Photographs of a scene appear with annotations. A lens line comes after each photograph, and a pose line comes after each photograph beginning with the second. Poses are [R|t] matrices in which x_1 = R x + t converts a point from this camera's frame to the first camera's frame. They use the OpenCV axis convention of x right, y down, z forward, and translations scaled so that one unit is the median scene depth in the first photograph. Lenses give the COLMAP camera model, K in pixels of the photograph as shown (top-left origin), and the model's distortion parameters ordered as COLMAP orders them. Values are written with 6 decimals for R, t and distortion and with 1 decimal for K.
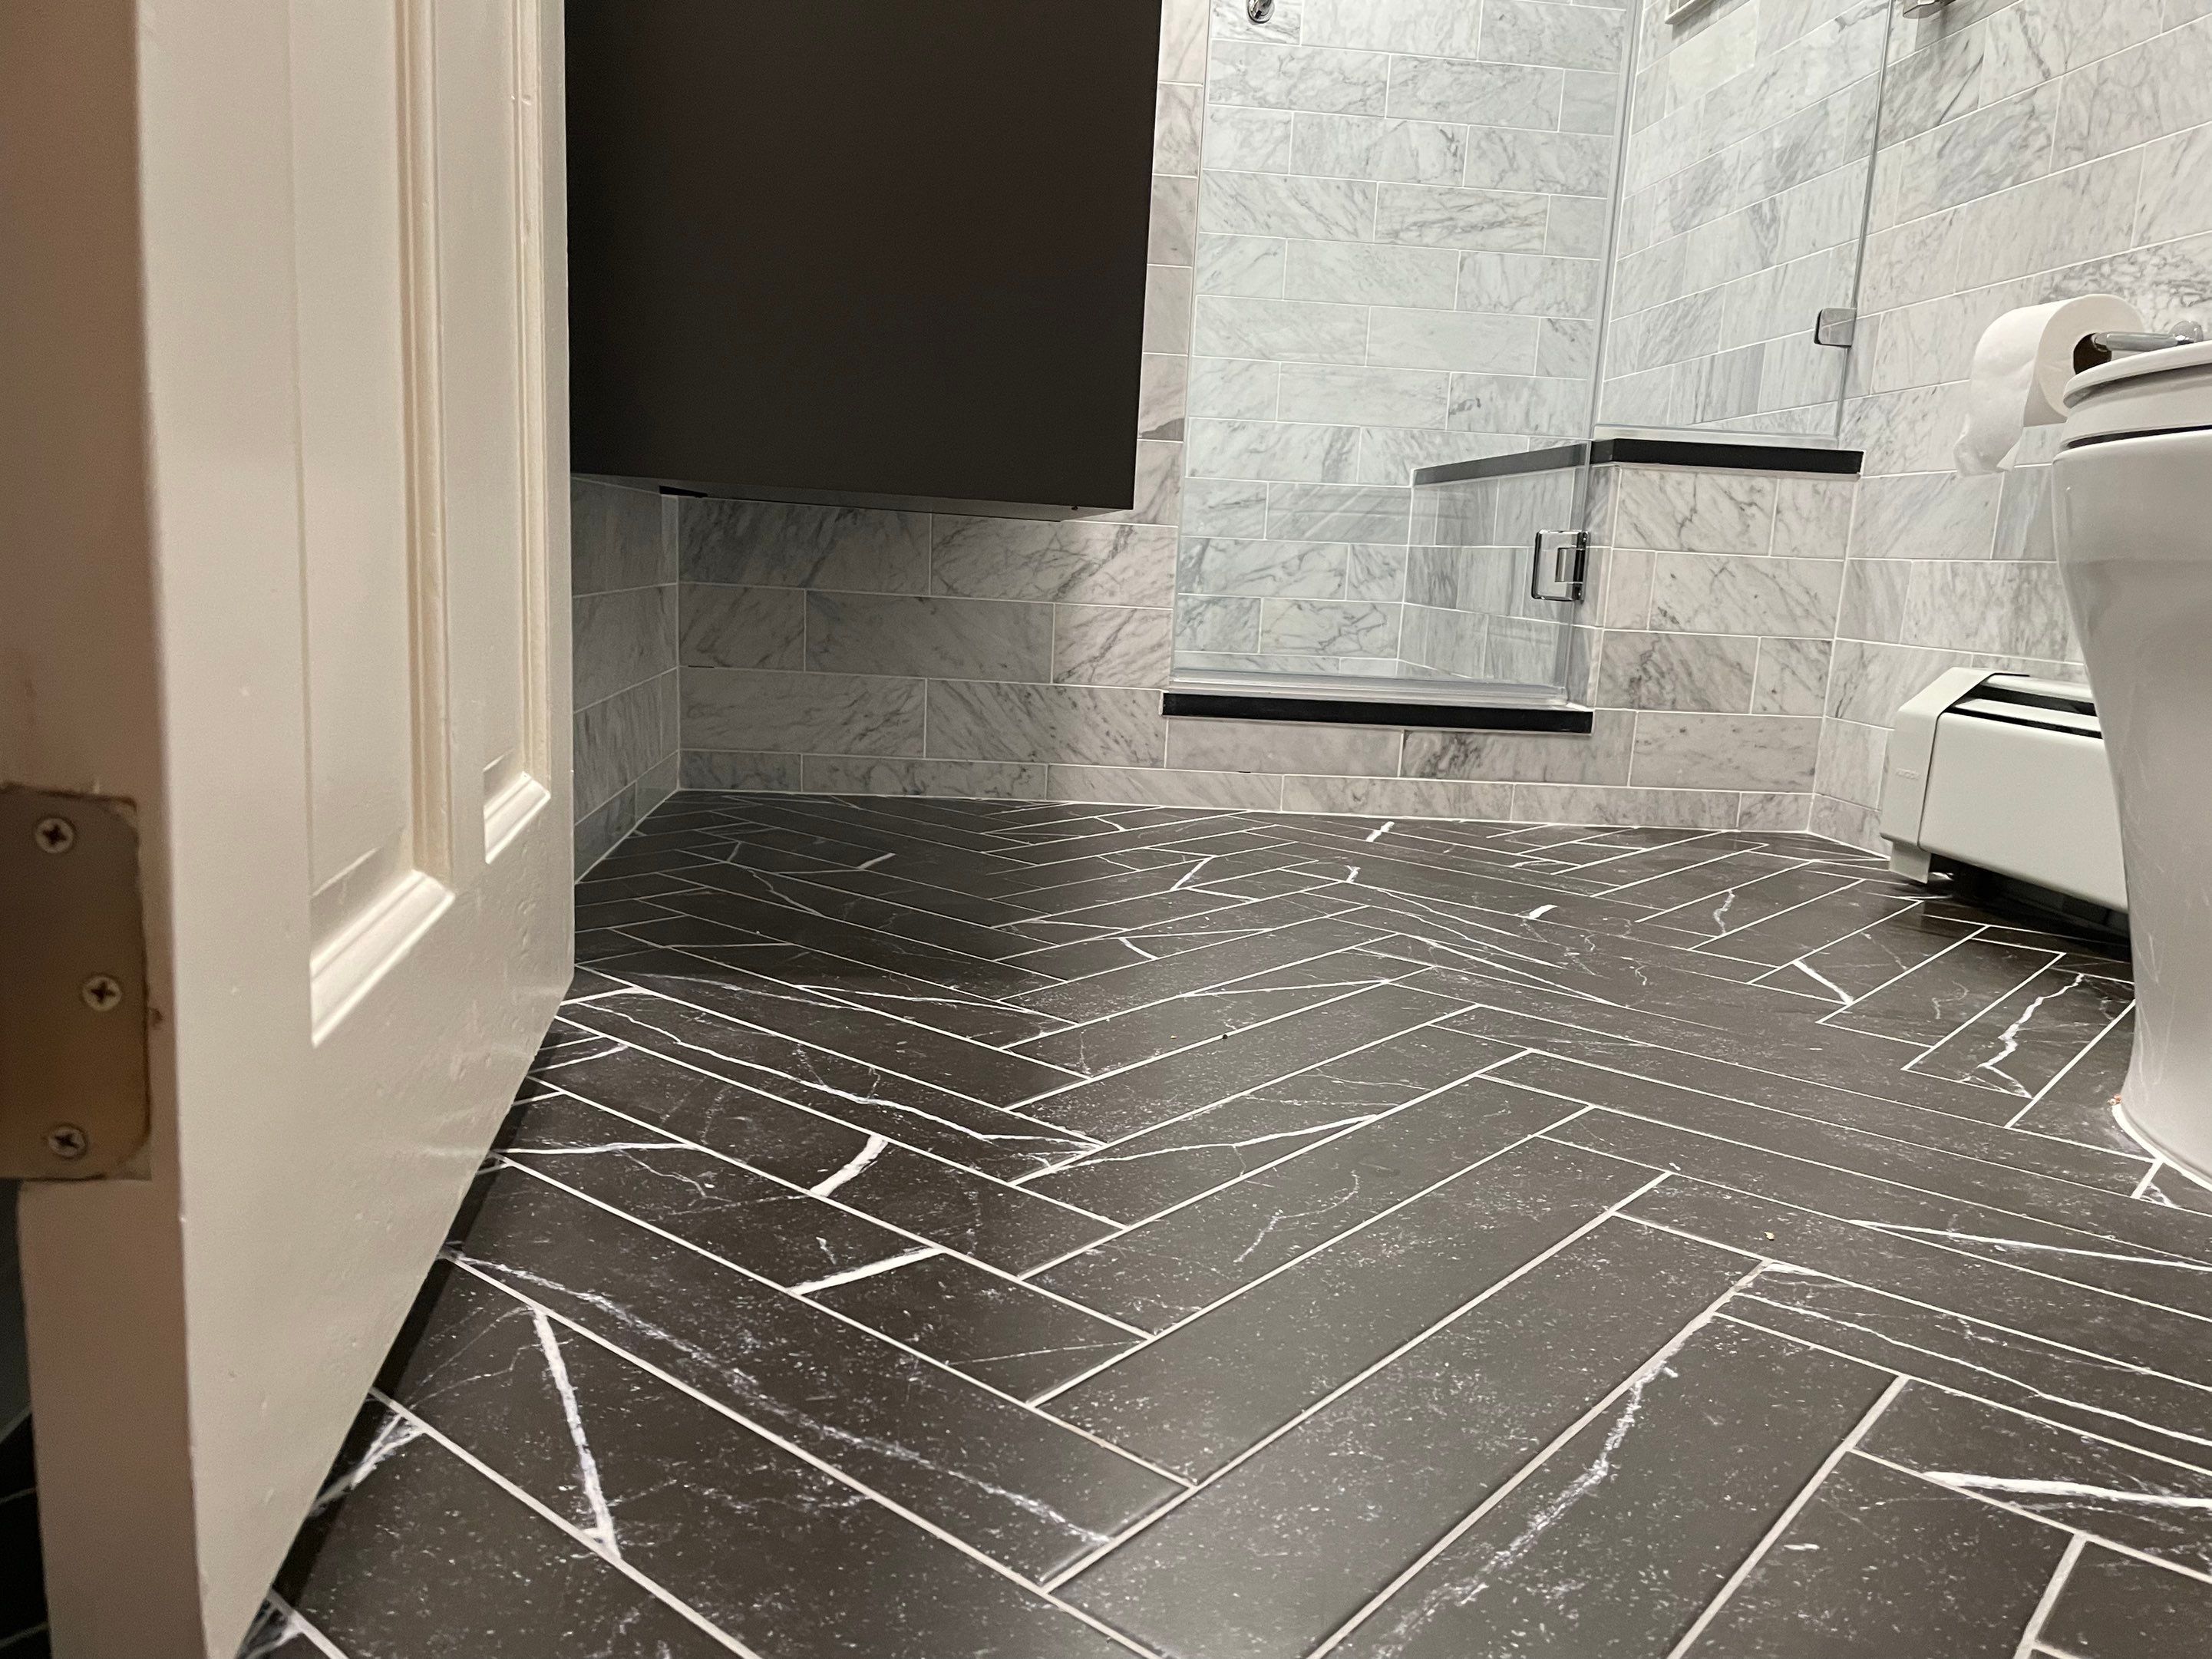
lens RADIAL K [[1670.7, 0, 1124.8], [0, 1670.7, 859.0], [0, 0, 1]] dist [0.091344, -0.124394]
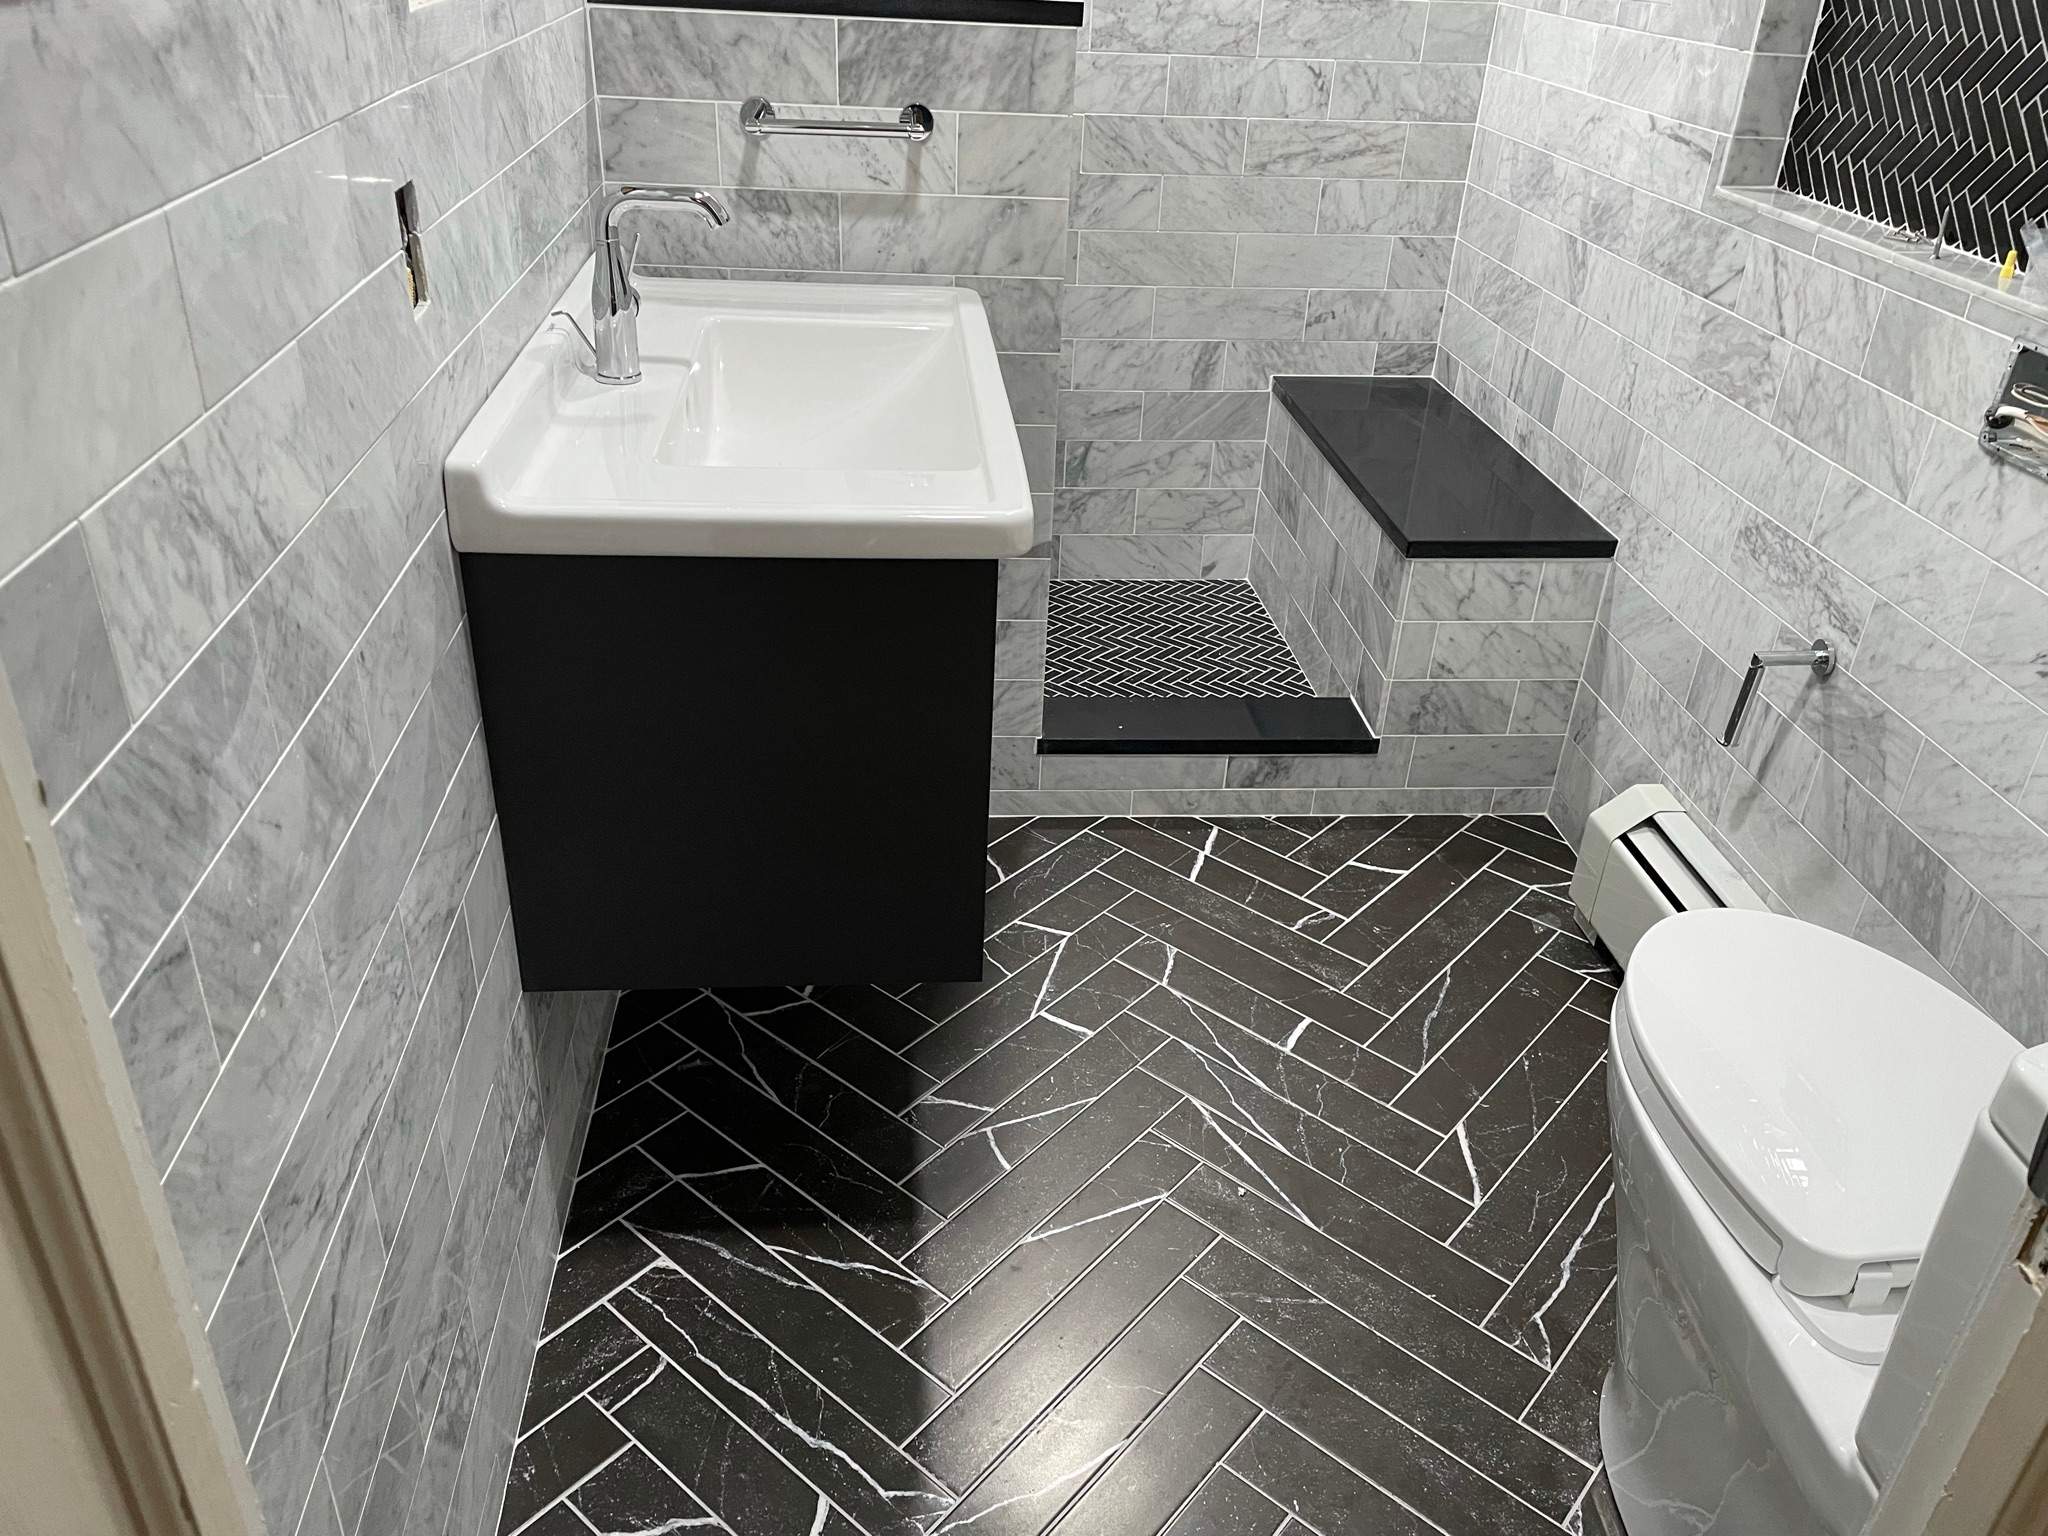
lens RADIAL K [[1547.2, 0, 1032.7], [0, 1547.2, 768.7], [0, 0, 1]] dist [0.086906, -0.111802]
pose [[0.999835, -0.001040, -0.018162, 0.030327], [0.006932, 0.944833, 0.327479, -0.340059], [0.016819, -0.327550, 0.944684, -0.081329]]
